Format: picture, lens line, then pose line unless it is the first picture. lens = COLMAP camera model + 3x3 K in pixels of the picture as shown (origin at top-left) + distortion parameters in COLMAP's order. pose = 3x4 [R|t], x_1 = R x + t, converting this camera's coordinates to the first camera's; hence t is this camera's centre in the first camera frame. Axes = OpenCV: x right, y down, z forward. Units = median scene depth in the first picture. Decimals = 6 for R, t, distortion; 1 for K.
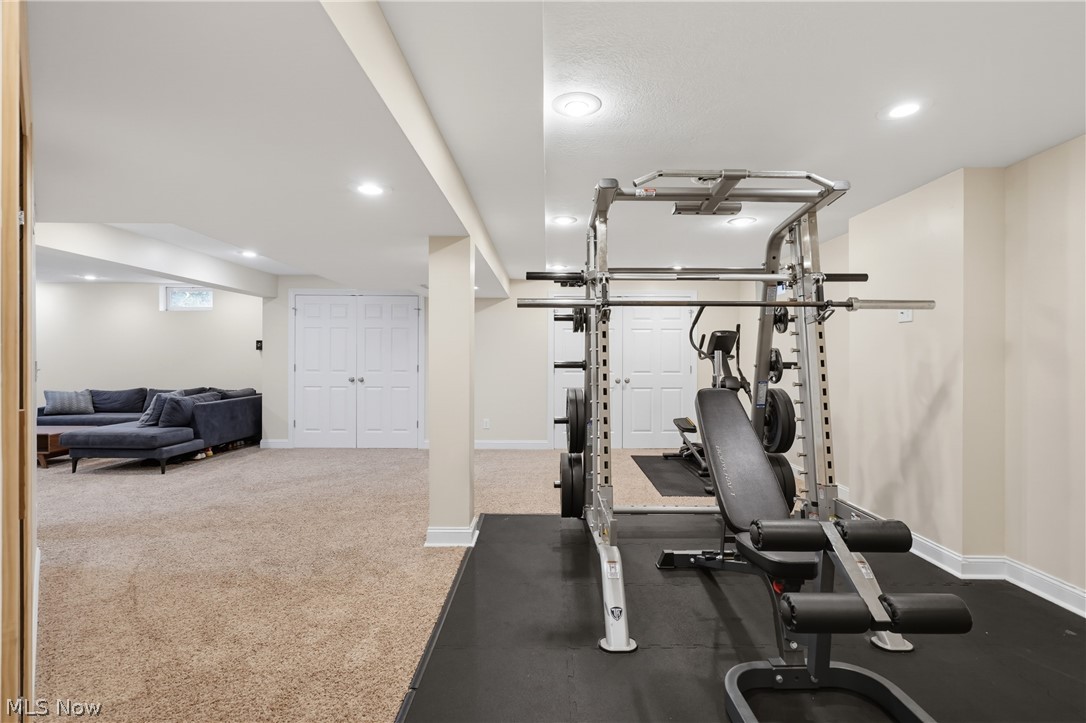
lens RADIAL K [[495.9, 0, 549.4], [0, 495.9, 357.3], [0, 0, 1]] dist [-0.001669, 0.000357]
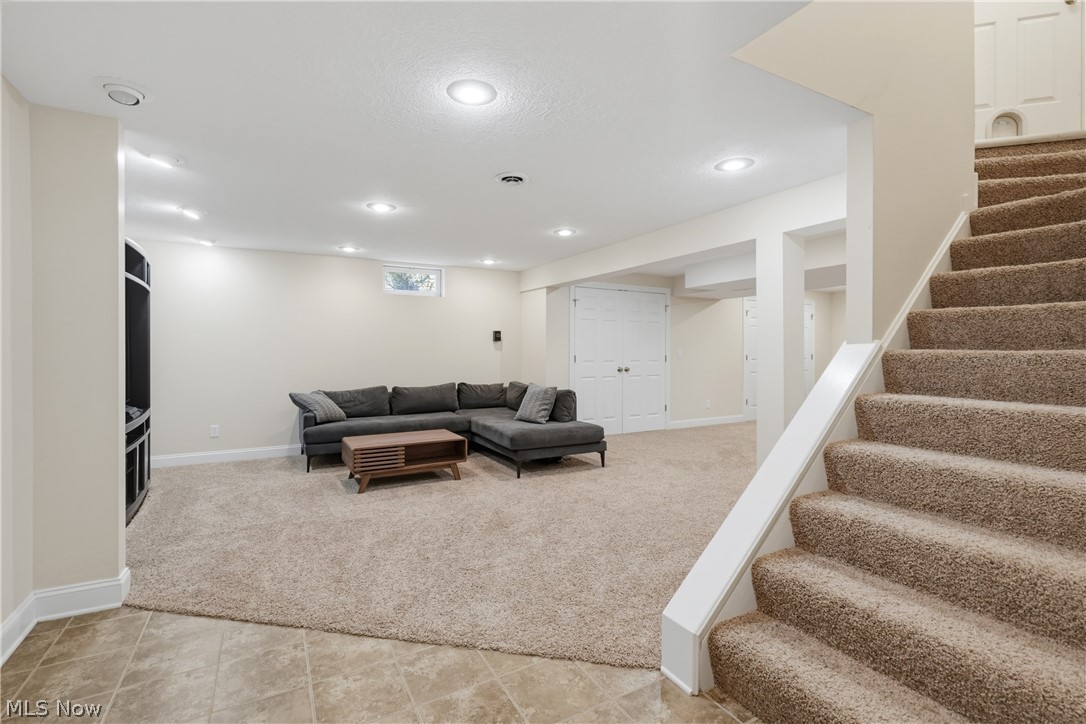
lens RADIAL K [[495.9, 0, 547.9], [0, 495.9, 362.8], [0, 0, 1]] dist [-0.001669, 0.000357]
pose [[0.871652, -0.015715, 0.489873, -1.055903], [0.003360, 0.999654, 0.026091, 0.002177], [-0.490113, -0.021097, 0.871403, 0.146244]]
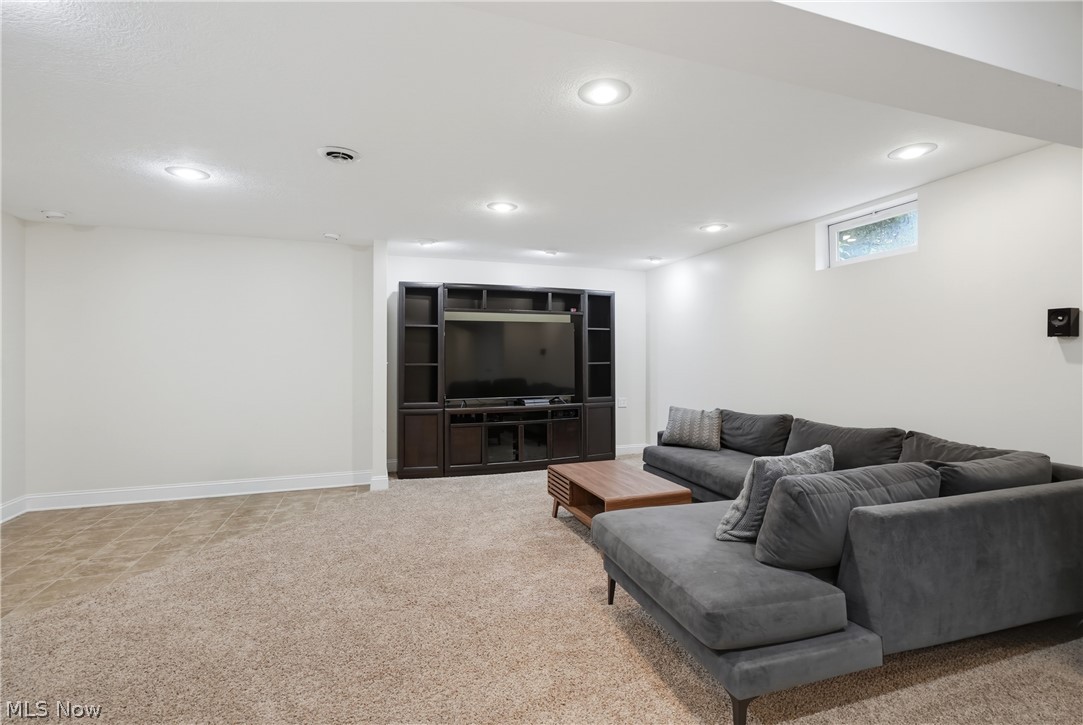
lens RADIAL K [[494.5, 0, 545.5], [0, 494.5, 360.6], [0, 0, 1]] dist [-0.001669, 0.000357]
pose [[0.311184, 0.004410, -0.950339, -0.417352], [0.001593, 0.999985, 0.005162, -0.001371], [0.950348, -0.003121, 0.311173, 0.624596]]
